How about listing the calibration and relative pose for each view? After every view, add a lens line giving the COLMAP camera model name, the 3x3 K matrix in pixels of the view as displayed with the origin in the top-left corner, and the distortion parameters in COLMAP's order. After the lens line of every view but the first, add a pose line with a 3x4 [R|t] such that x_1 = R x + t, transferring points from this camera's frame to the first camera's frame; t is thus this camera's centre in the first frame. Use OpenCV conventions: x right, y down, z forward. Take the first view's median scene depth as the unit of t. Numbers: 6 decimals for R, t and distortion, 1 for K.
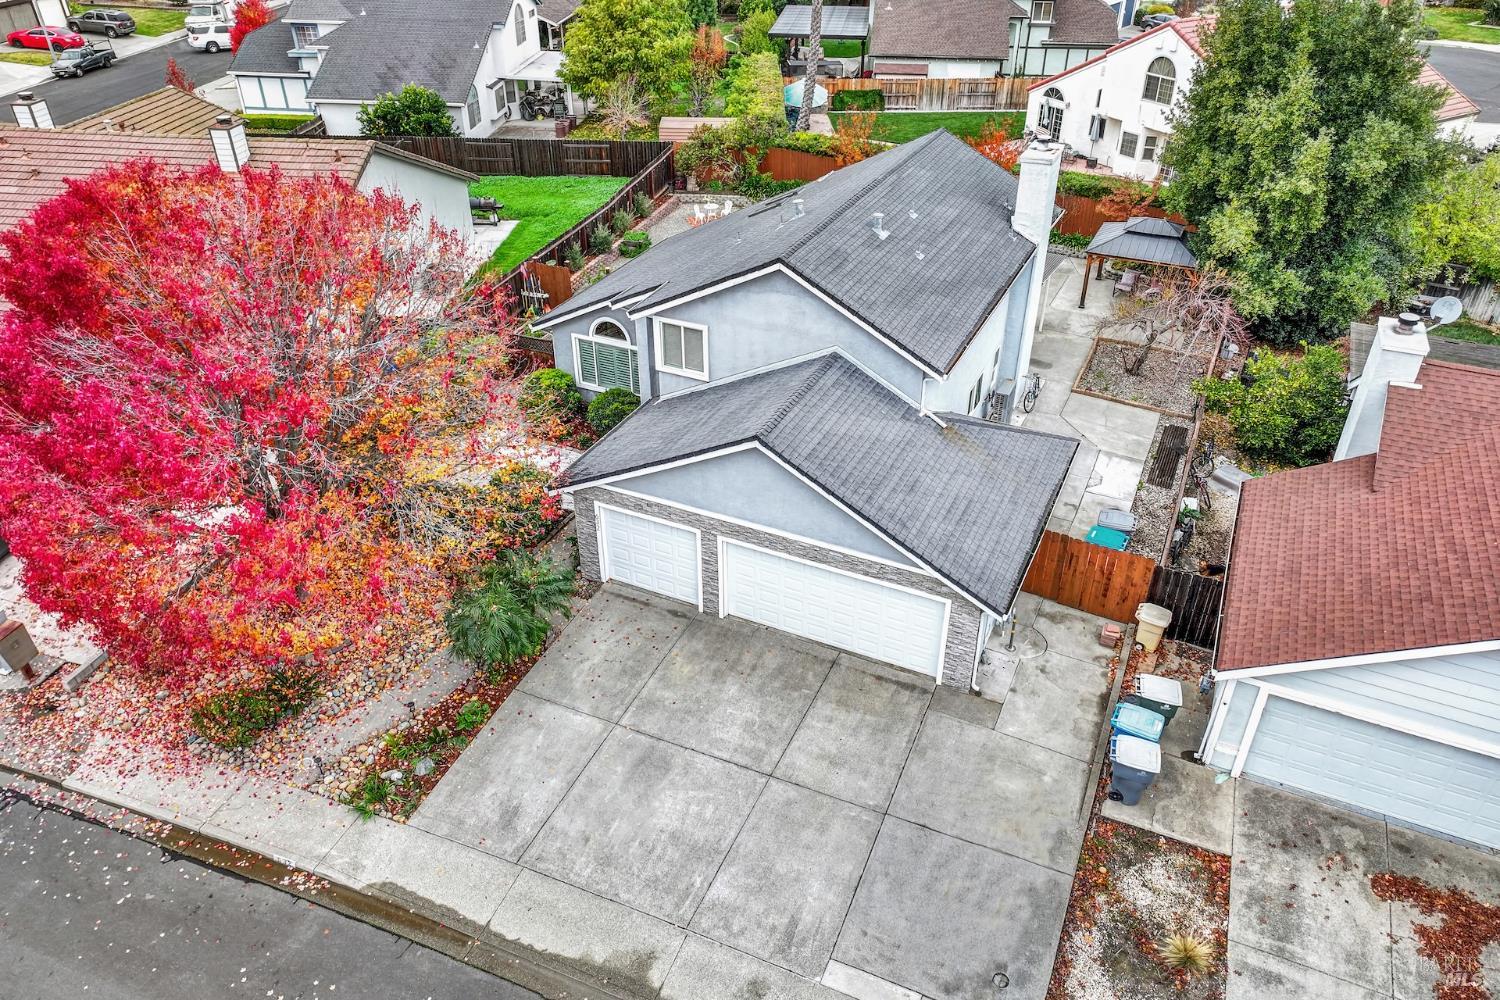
lens RADIAL K [[1058.3, 0, 753.9], [0, 1058.3, 488.9], [0, 0, 1]] dist [0.011398, 0.002441]
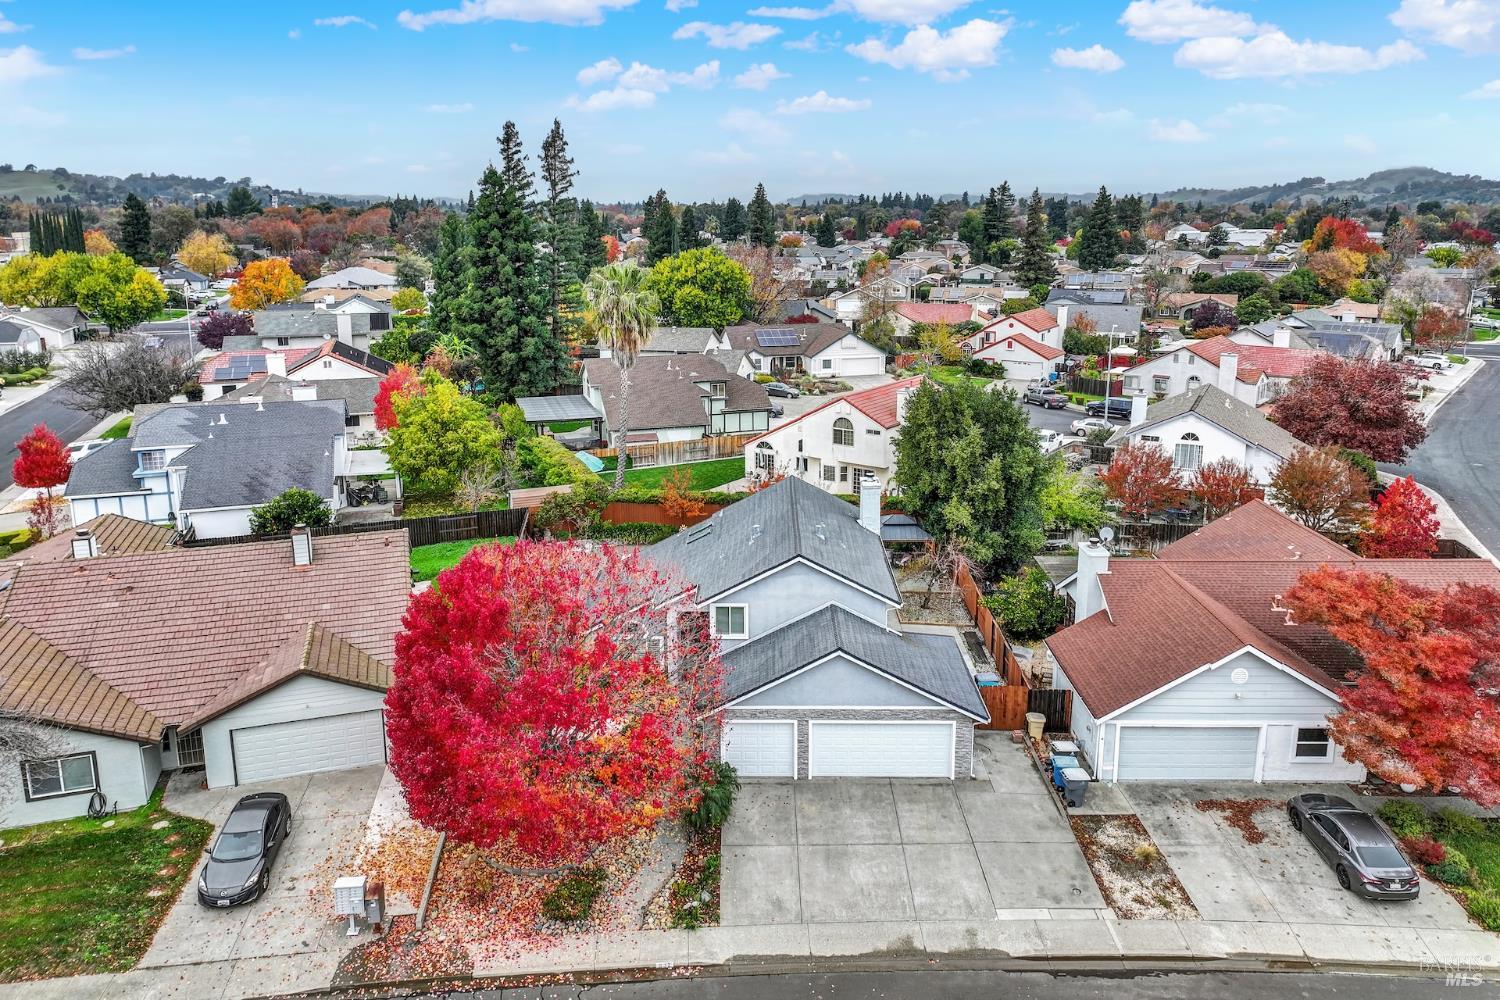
lens RADIAL K [[1058.3, 0, 756.9], [0, 1058.3, 420.1], [0, 0, 1]] dist [0.011398, 0.002441]
pose [[0.910216, -0.083980, 0.405529, -0.717512], [0.227536, 0.919594, -0.320271, 0.120009], [-0.346026, 0.383788, 0.856138, -0.546828]]
